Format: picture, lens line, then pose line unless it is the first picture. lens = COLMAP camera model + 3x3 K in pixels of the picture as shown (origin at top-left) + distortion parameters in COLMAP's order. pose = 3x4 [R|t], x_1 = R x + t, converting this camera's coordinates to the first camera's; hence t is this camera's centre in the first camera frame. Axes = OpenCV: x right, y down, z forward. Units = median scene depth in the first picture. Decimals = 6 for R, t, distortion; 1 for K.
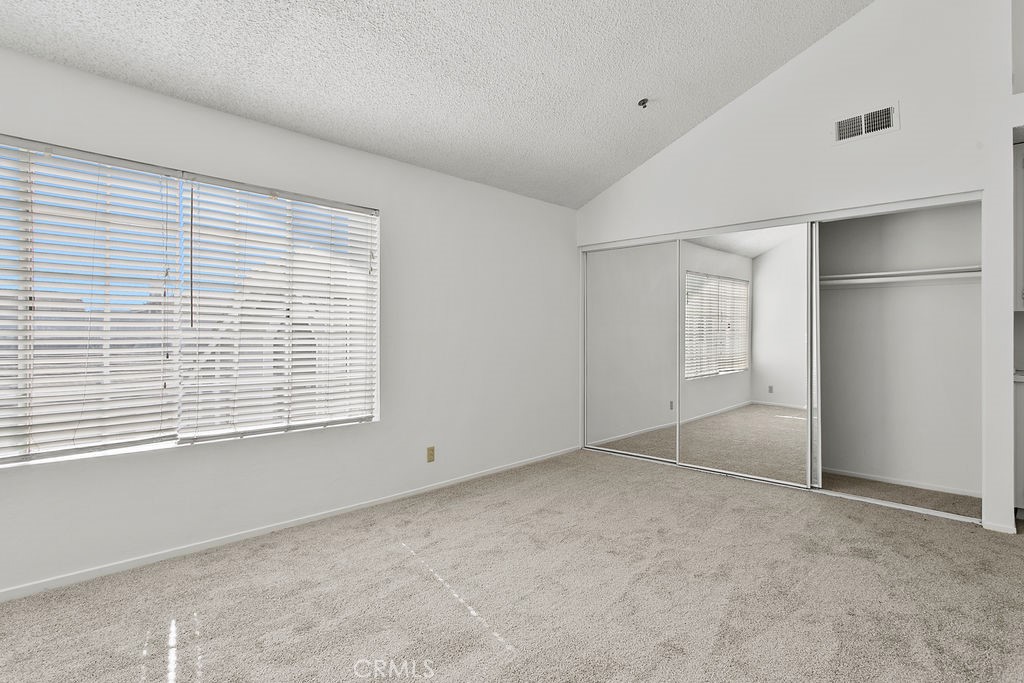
lens RADIAL K [[520.3, 0, 509.1], [0, 520.3, 332.8], [0, 0, 1]] dist [-0.002399, 0.000082]
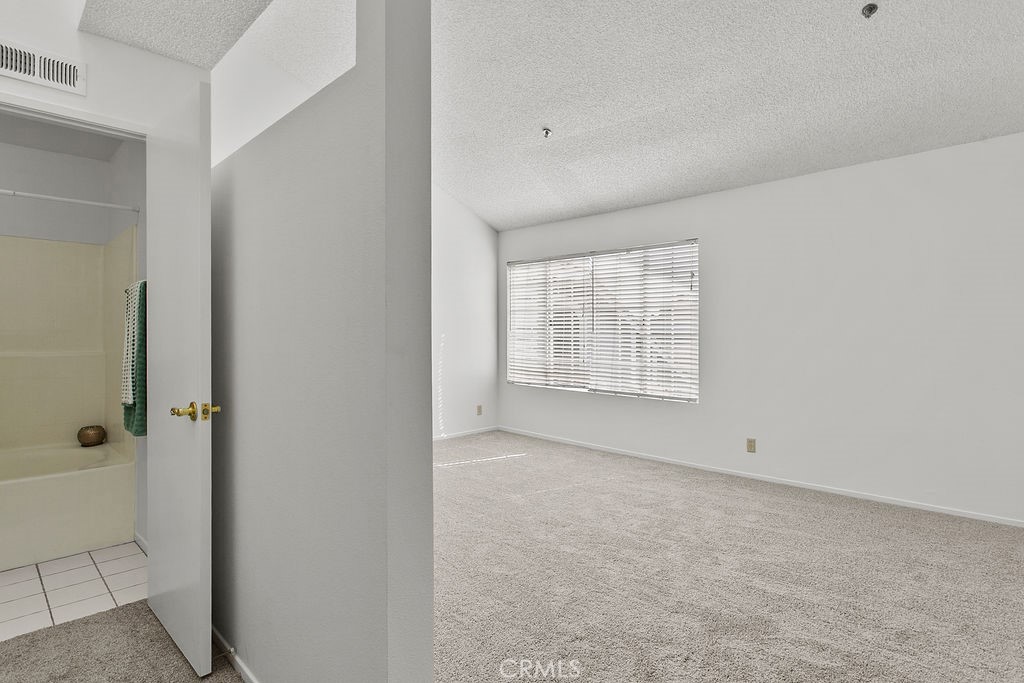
lens RADIAL K [[520.3, 0, 509.1], [0, 520.3, 332.8], [0, 0, 1]] dist [-0.002399, 0.000082]
pose [[-0.000377, -0.003995, -0.999992, 1.187909], [0.001281, 0.999991, -0.003995, 0.000154], [0.999999, -0.001283, -0.000372, 0.617627]]
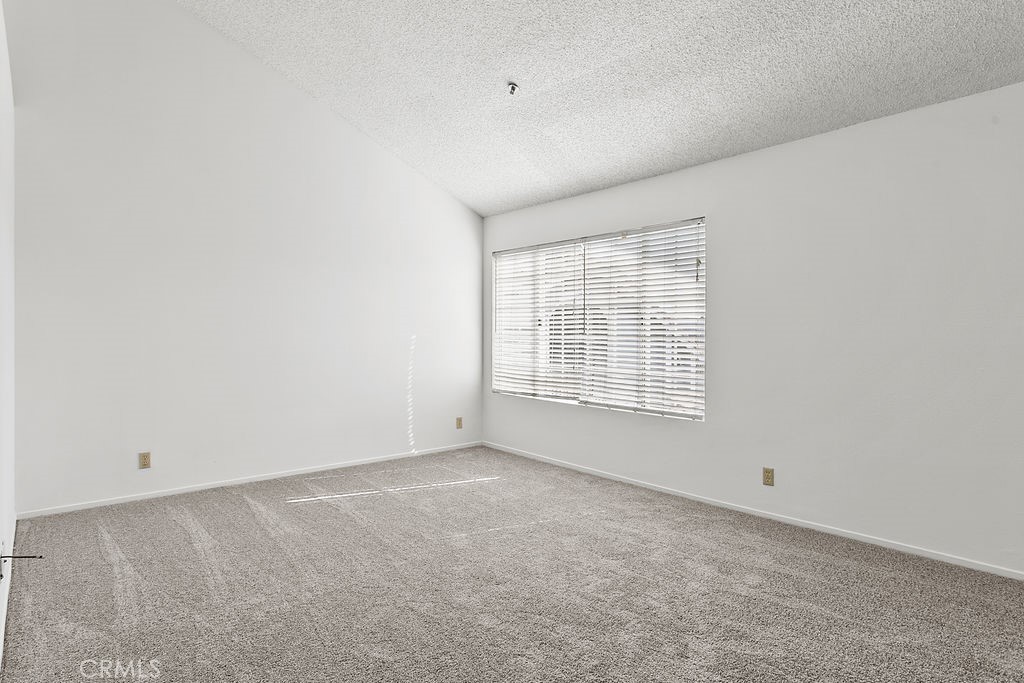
lens RADIAL K [[541.9, 0, 505.4], [0, 541.9, 341.0], [0, 0, 1]] dist [-0.002672, 0.000470]
pose [[-0.079619, 0.006465, -0.996804, 0.981574], [-0.001843, 0.999976, 0.006632, 0.003279], [0.996824, 0.002365, -0.079606, 0.798071]]
